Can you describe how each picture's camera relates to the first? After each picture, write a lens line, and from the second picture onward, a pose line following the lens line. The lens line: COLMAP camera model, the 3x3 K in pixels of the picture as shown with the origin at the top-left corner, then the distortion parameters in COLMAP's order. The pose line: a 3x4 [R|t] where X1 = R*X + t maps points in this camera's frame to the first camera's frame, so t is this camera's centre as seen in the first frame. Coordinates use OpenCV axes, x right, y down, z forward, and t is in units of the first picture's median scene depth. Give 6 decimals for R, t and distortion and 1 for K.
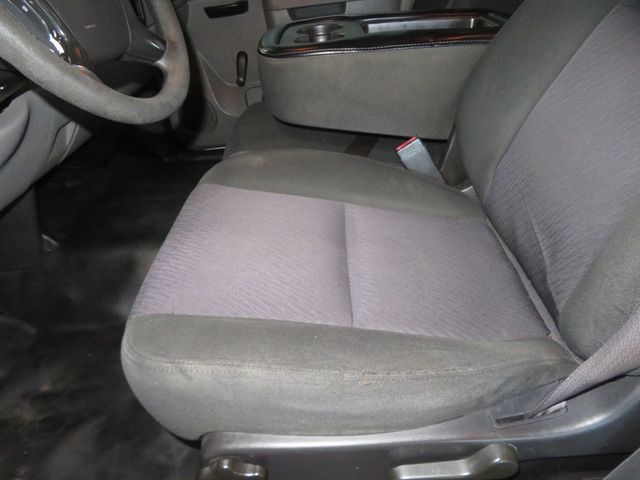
lens RADIAL K [[460.1, 0, 322.1], [0, 460.1, 237.8], [0, 0, 1]] dist [-0.003685, -0.001048]
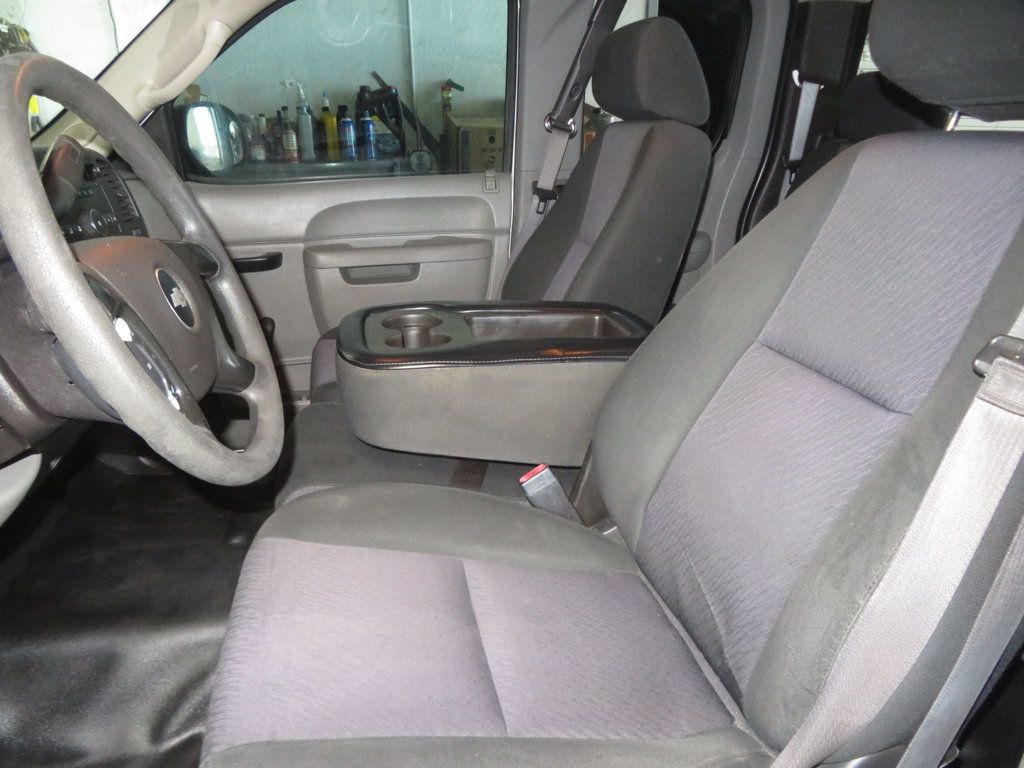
lens RADIAL K [[736.2, 0, 515.3], [0, 736.2, 380.5], [0, 0, 1]] dist [-0.003685, -0.001048]
pose [[0.970919, 0.018385, 0.238703, -0.163140], [0.041569, 0.968957, -0.243708, -0.060750], [-0.235774, 0.246543, 0.940014, -0.231325]]
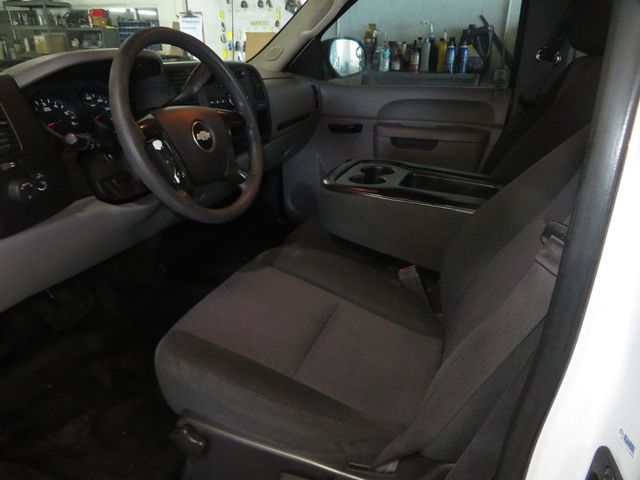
lens RADIAL K [[462.6, 0, 328.3], [0, 462.6, 237.6], [0, 0, 1]] dist [0.002920, 0.001536]
pose [[0.936092, 0.236133, -0.260717, 0.334241], [-0.275318, 0.953162, -0.125230, -0.065731], [0.218934, 0.189007, 0.957259, -0.388635]]
